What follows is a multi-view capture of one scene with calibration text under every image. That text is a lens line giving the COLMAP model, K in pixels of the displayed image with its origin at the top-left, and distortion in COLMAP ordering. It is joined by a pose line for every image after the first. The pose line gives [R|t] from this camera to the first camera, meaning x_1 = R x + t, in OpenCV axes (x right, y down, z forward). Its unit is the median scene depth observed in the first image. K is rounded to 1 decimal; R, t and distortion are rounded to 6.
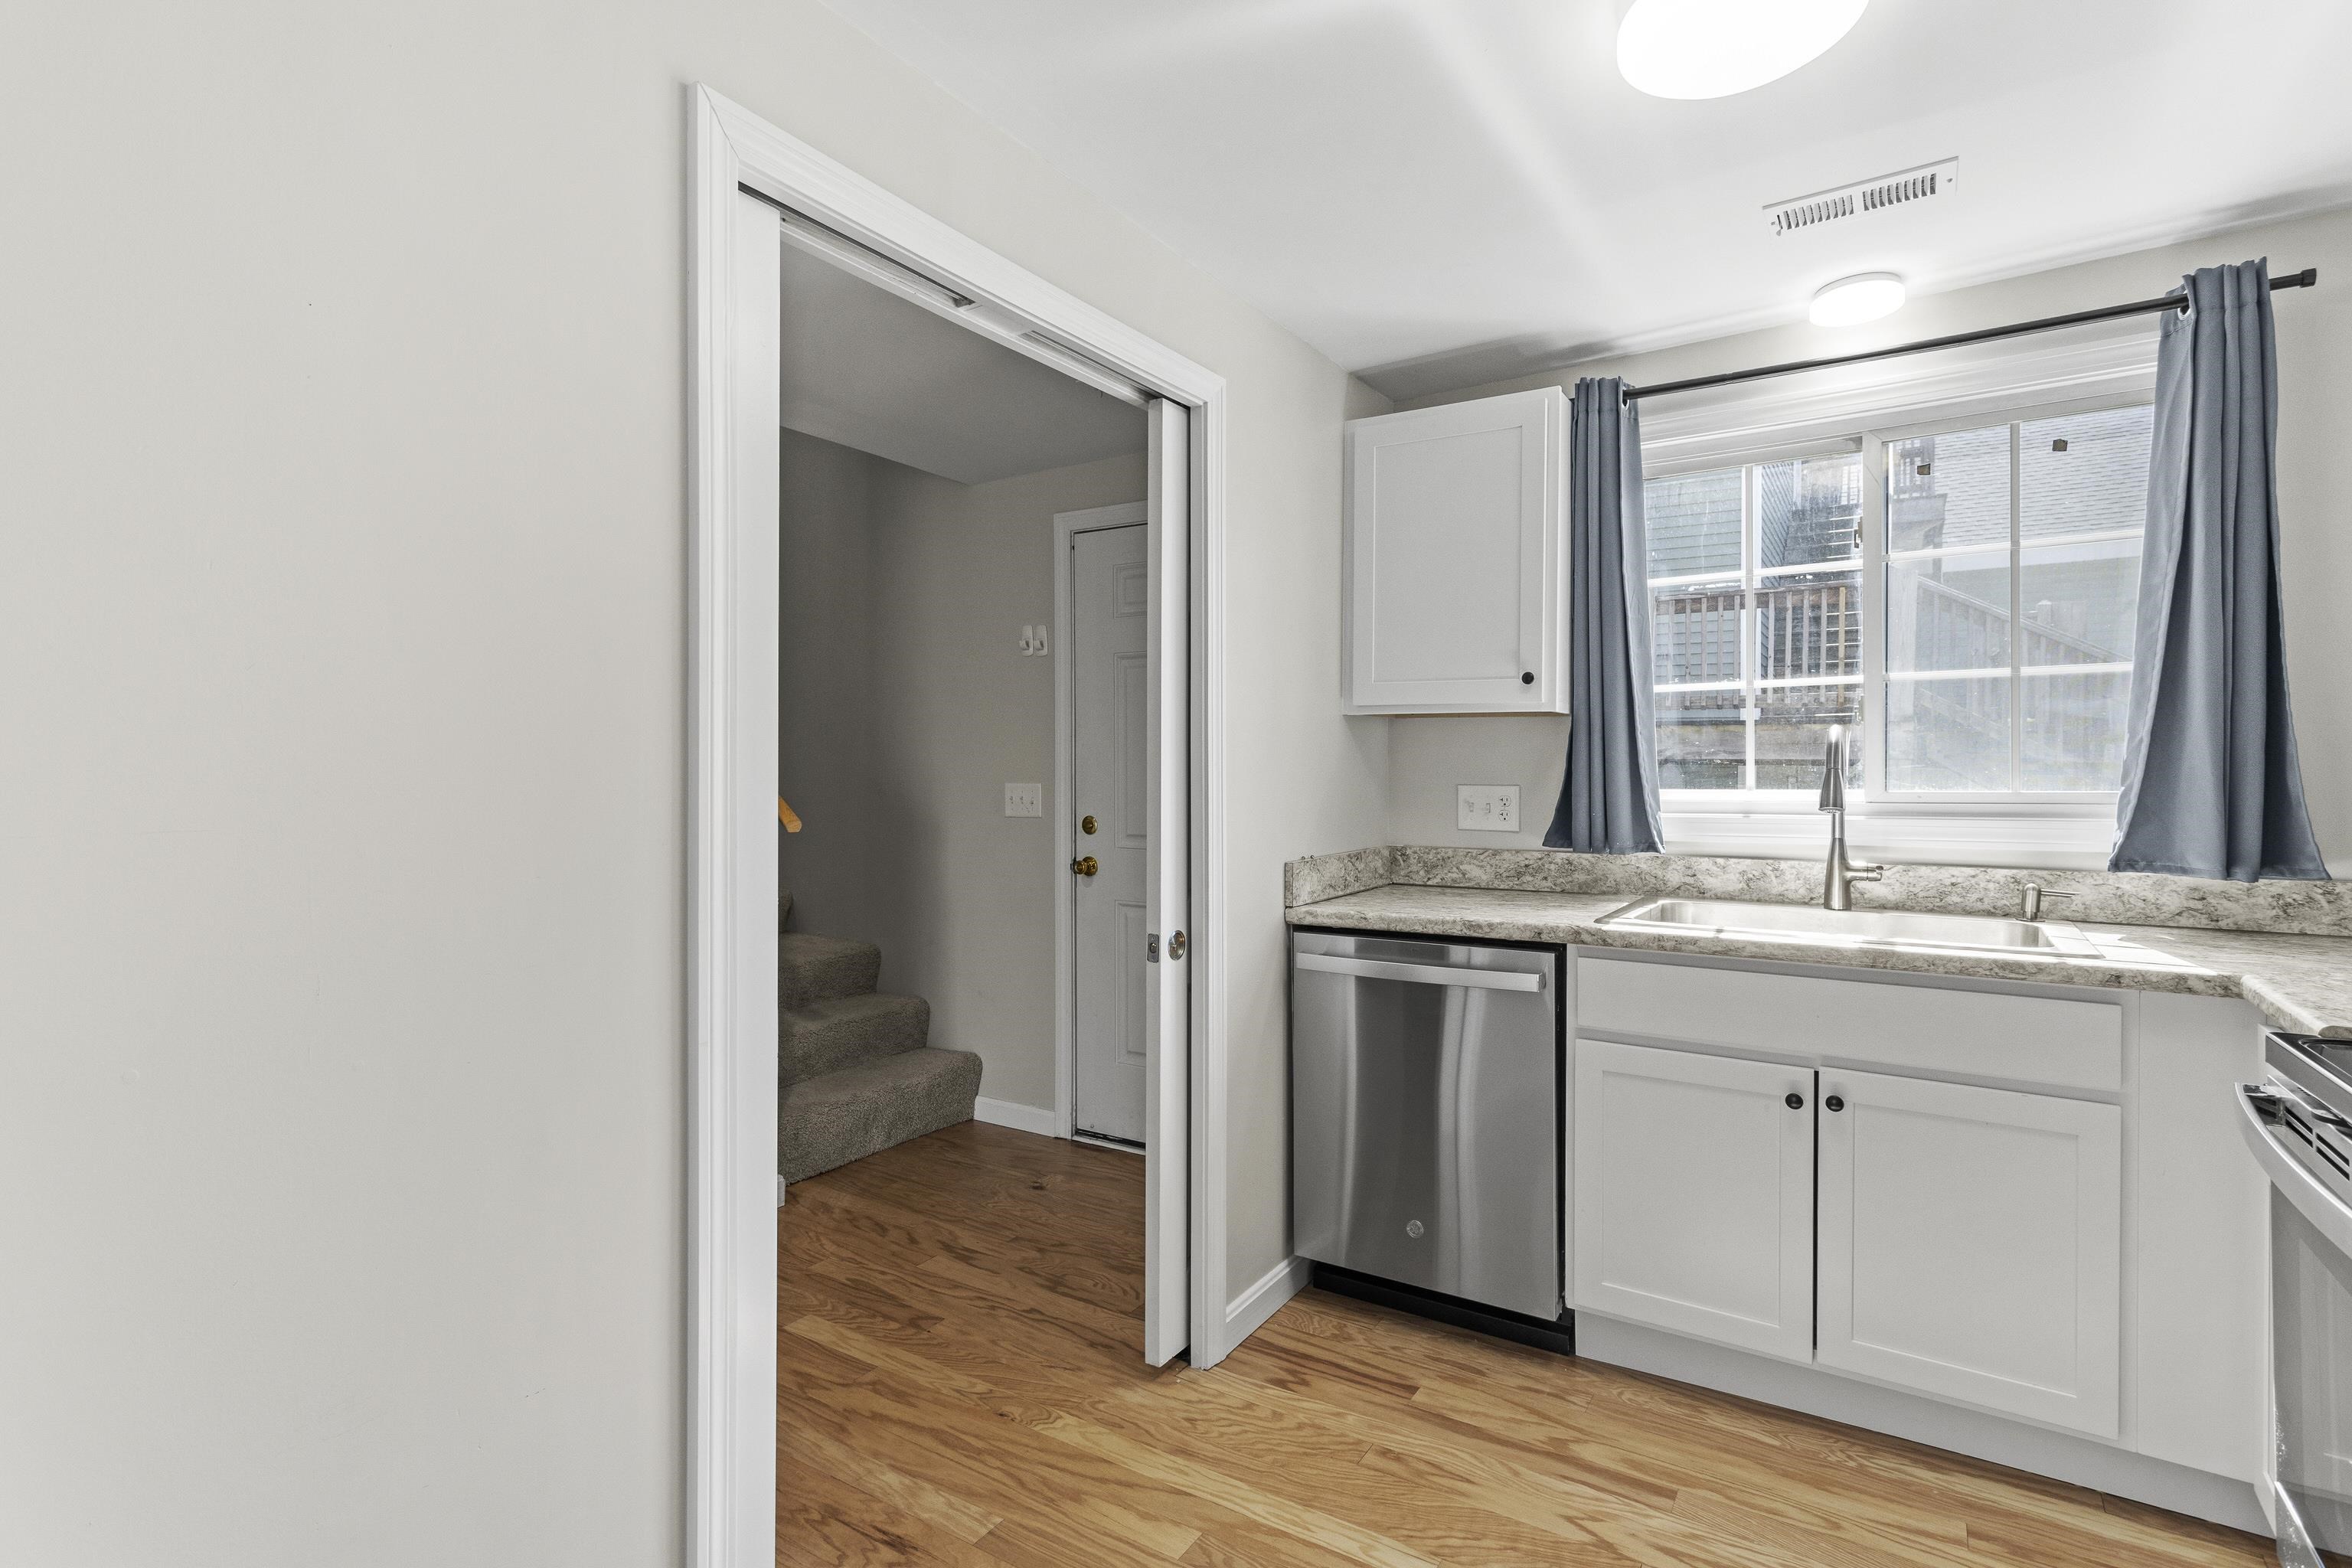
lens RADIAL K [[1141.2, 0, 1179.2], [0, 1141.2, 768.6], [0, 0, 1]] dist [0.008113, 0.001710]
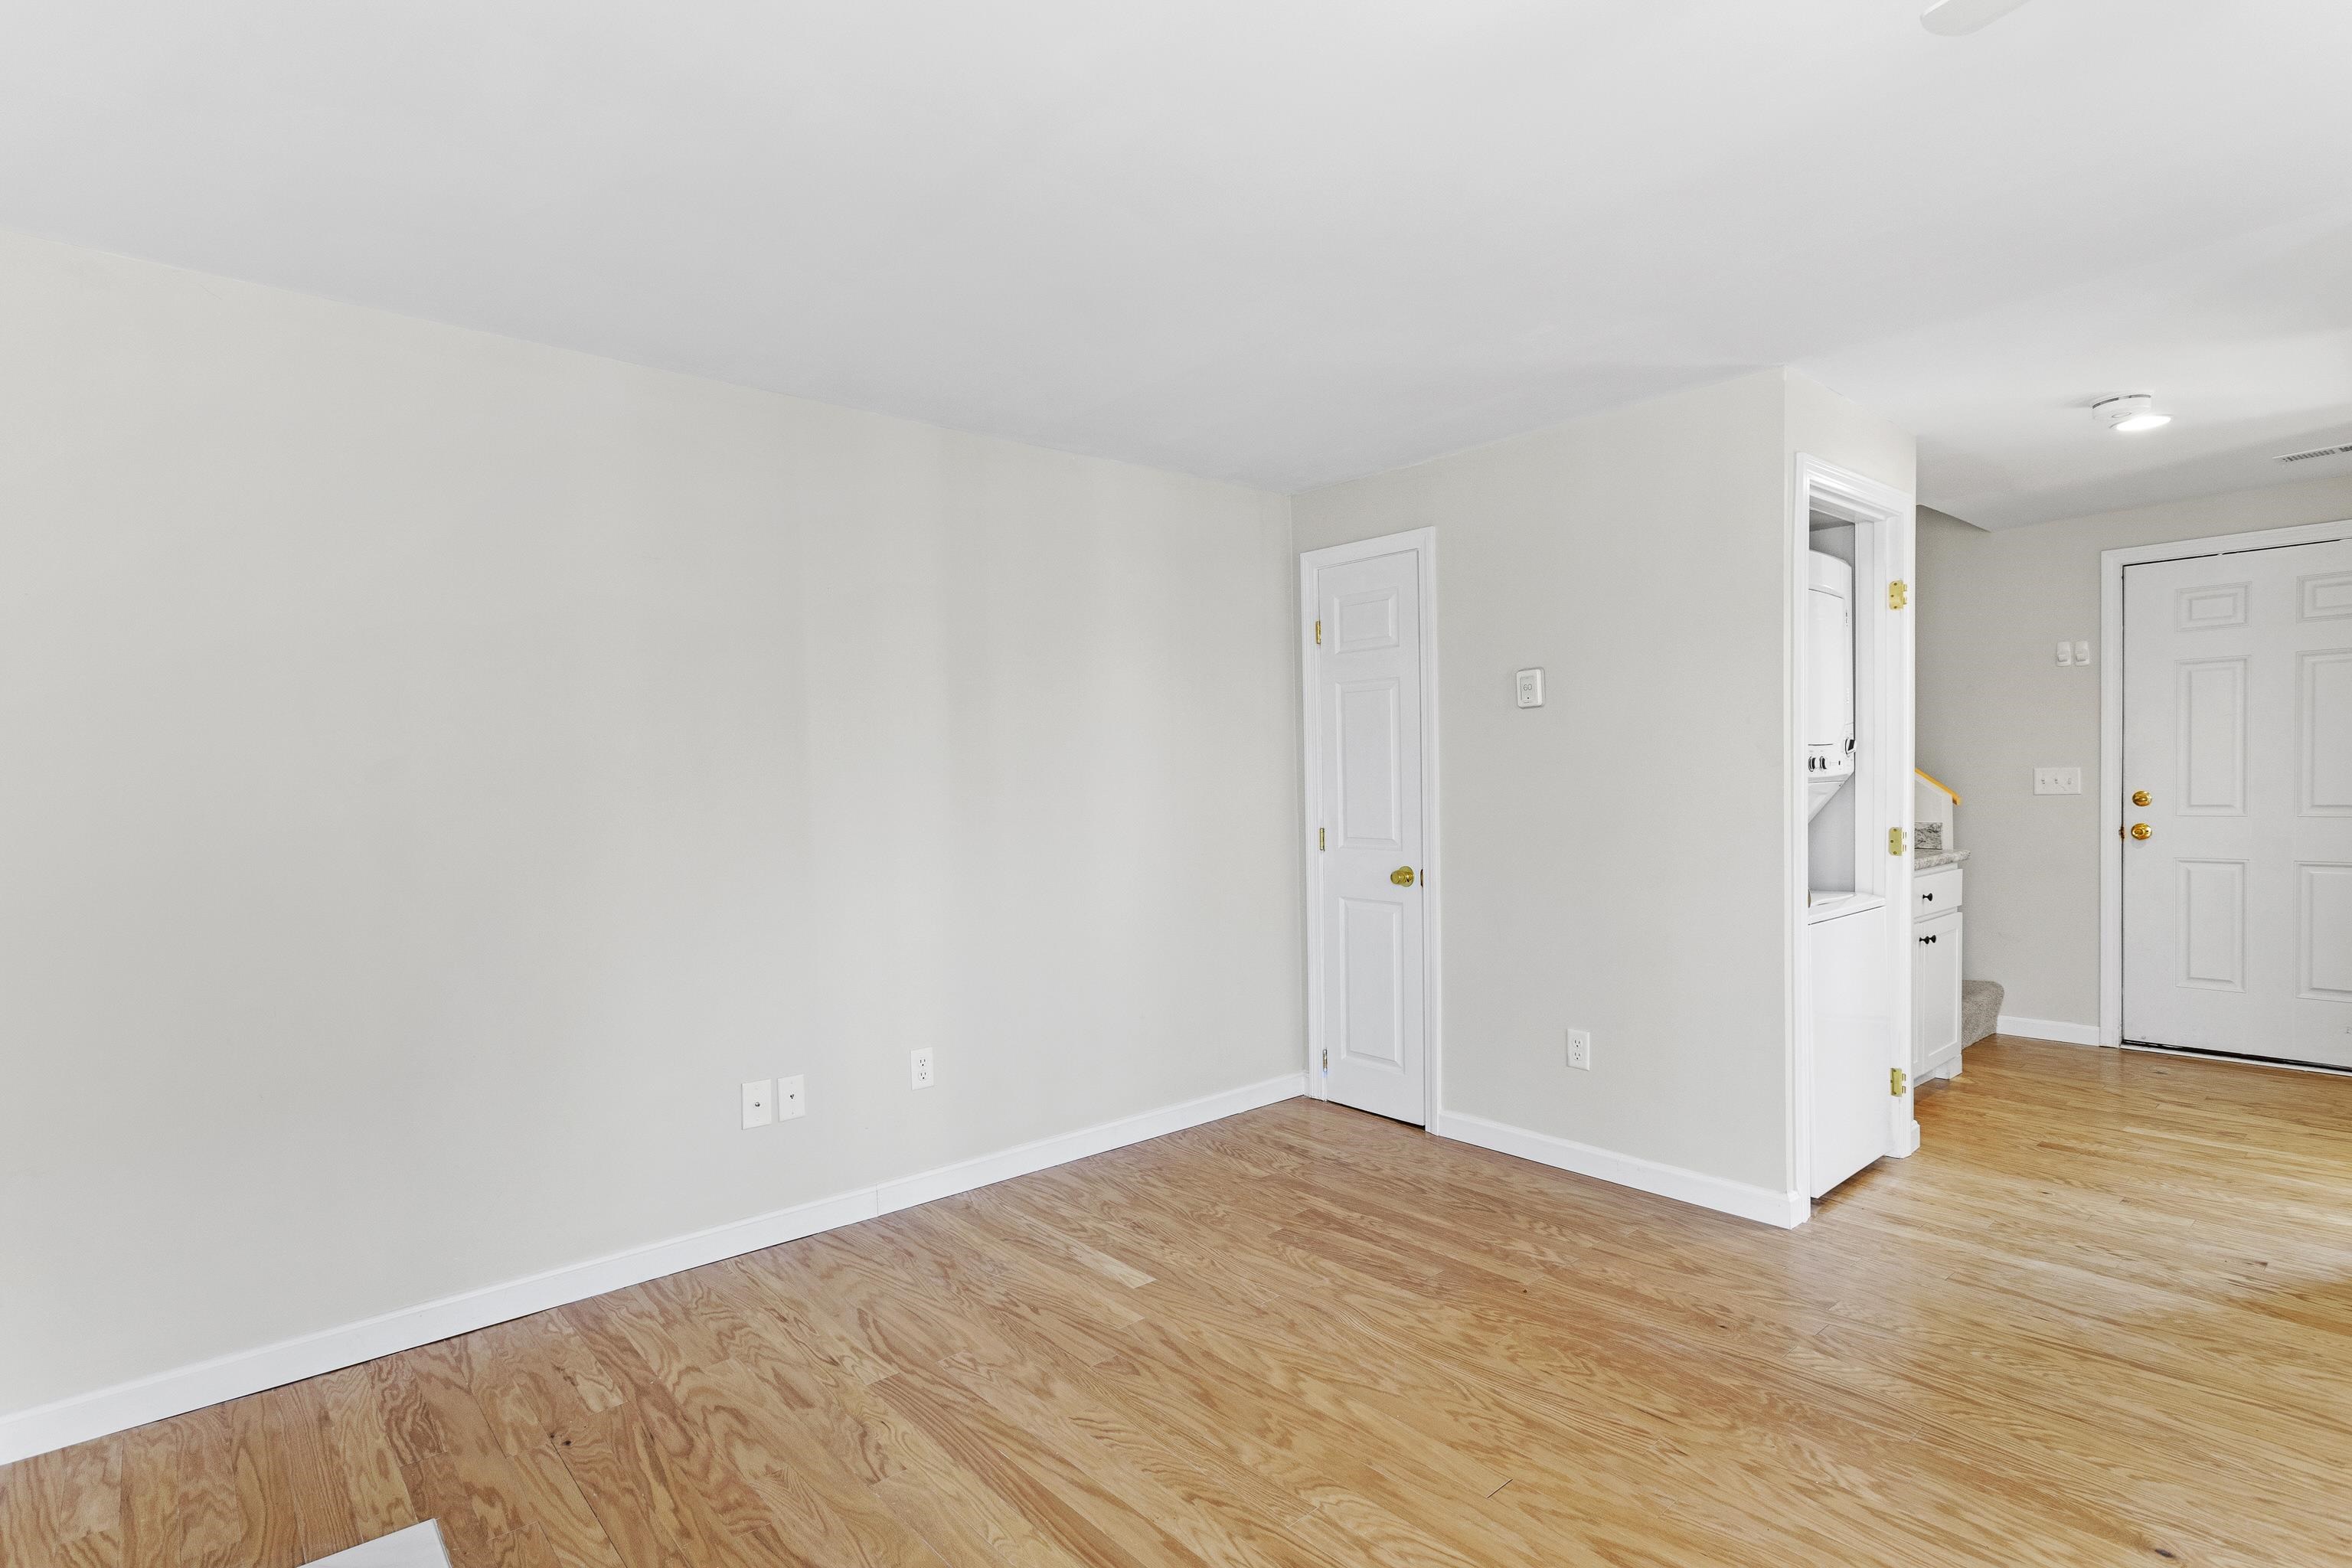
lens RADIAL K [[1162.8, 0, 1169.4], [0, 1162.8, 816.9], [0, 0, 1]] dist [0.011423, 0.000368]
pose [[0.958375, -0.017342, -0.284987, -1.041712], [0.027537, 0.999115, 0.031804, -0.001481], [0.284183, -0.038328, 0.958004, -0.760417]]
